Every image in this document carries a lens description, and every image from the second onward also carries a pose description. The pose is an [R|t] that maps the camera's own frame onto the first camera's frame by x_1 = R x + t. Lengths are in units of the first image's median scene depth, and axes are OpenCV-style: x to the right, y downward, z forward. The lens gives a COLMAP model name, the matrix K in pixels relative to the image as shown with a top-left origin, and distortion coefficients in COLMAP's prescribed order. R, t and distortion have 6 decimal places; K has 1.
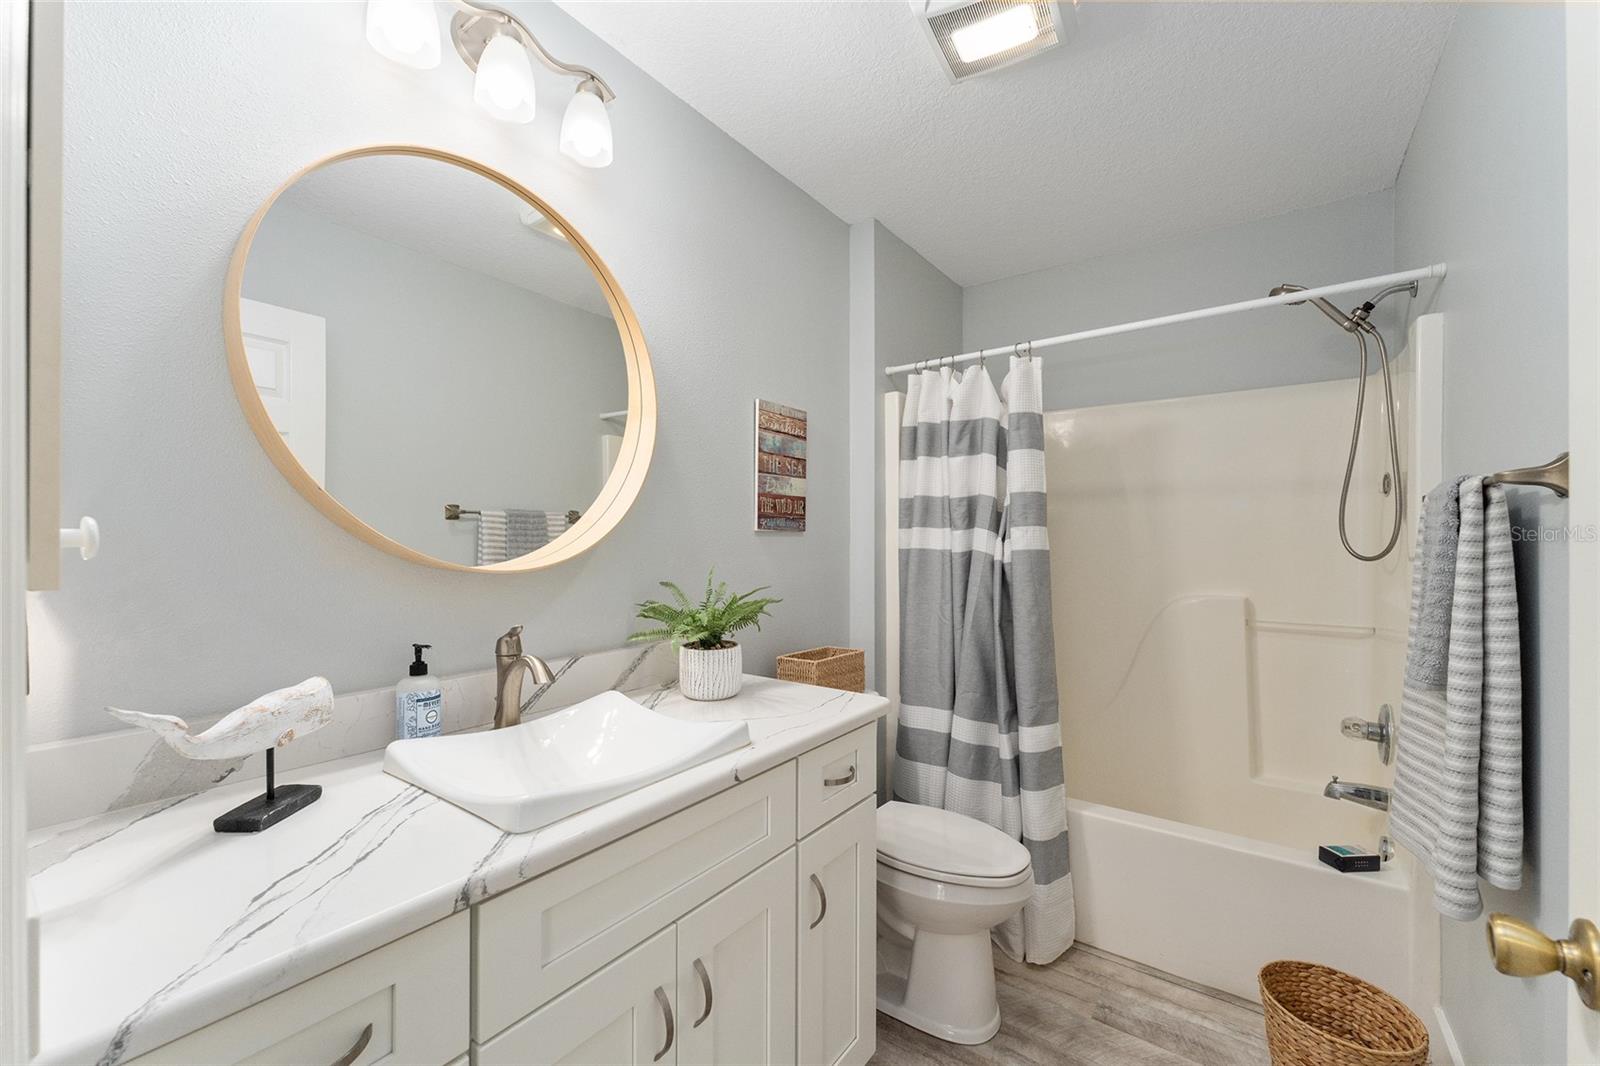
lens RADIAL K [[638.2, 0, 799.2], [0, 638.2, 535.4], [0, 0, 1]] dist [0.000091, 0.000212]
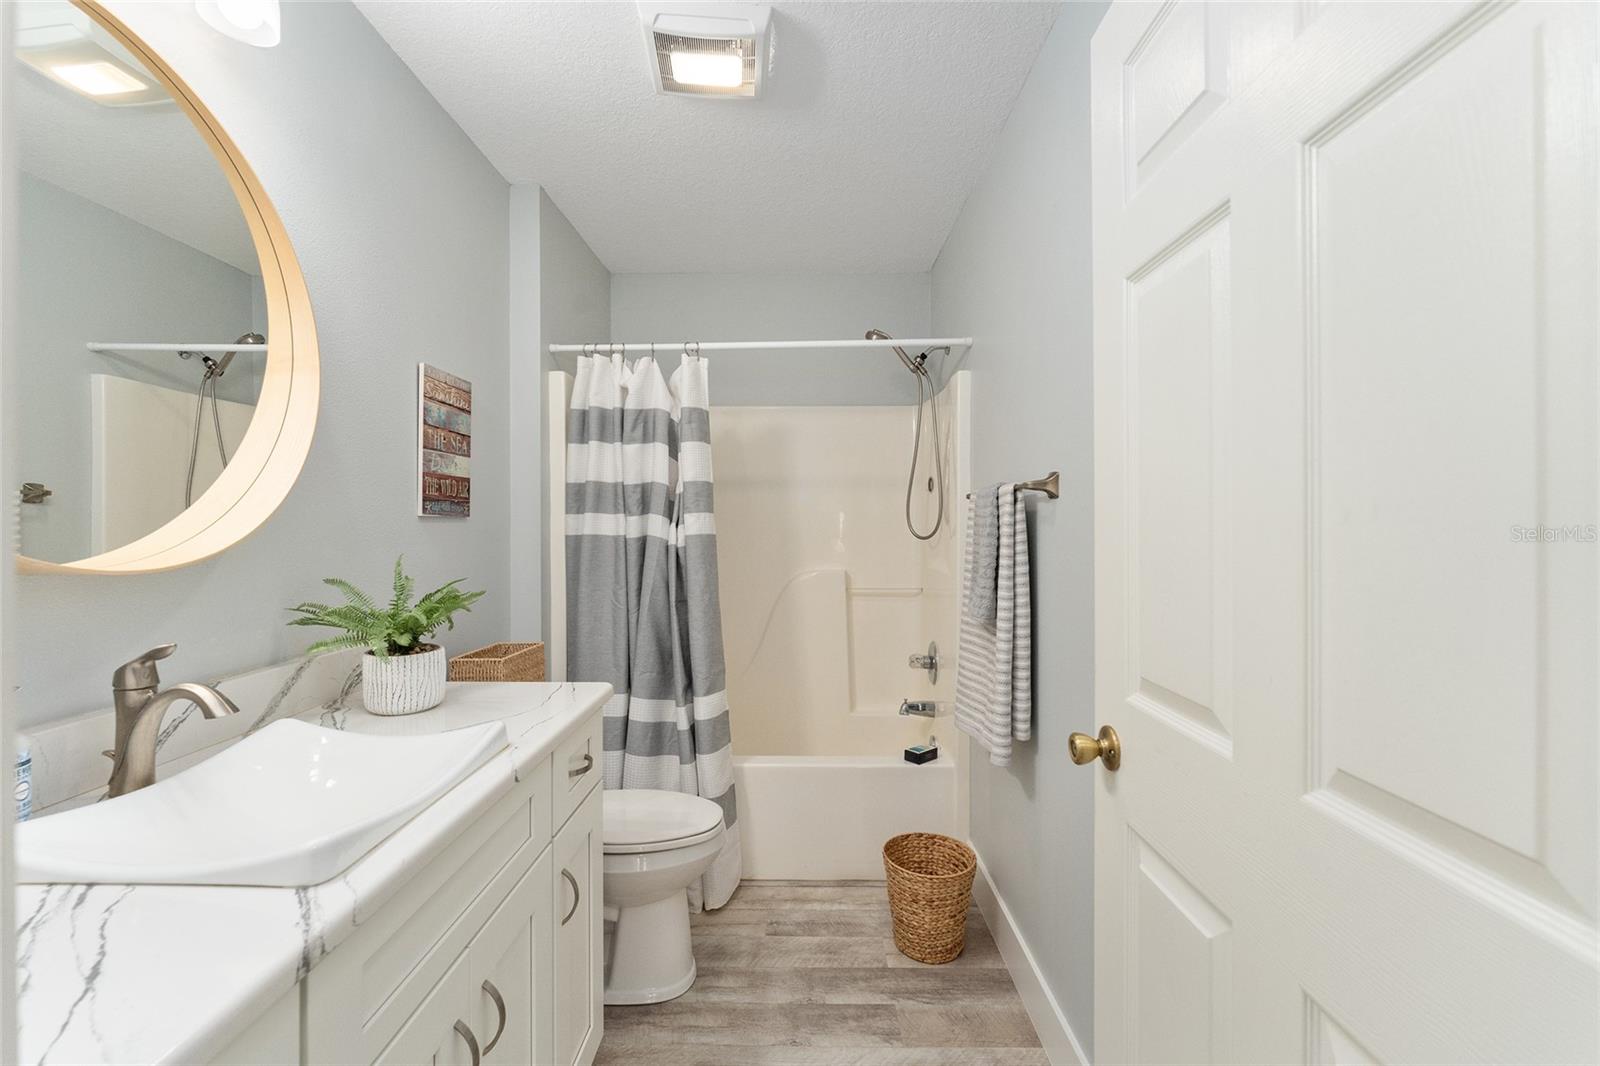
lens RADIAL K [[673.6, 0, 780.9], [0, 673.6, 518.9], [0, 0, 1]] dist [-0.004570, -0.000143]
pose [[0.819263, 0.001851, 0.573414, -0.212867], [0.000113, 0.999994, -0.003390, -0.000018], [-0.573417, 0.002842, 0.819259, -0.022867]]
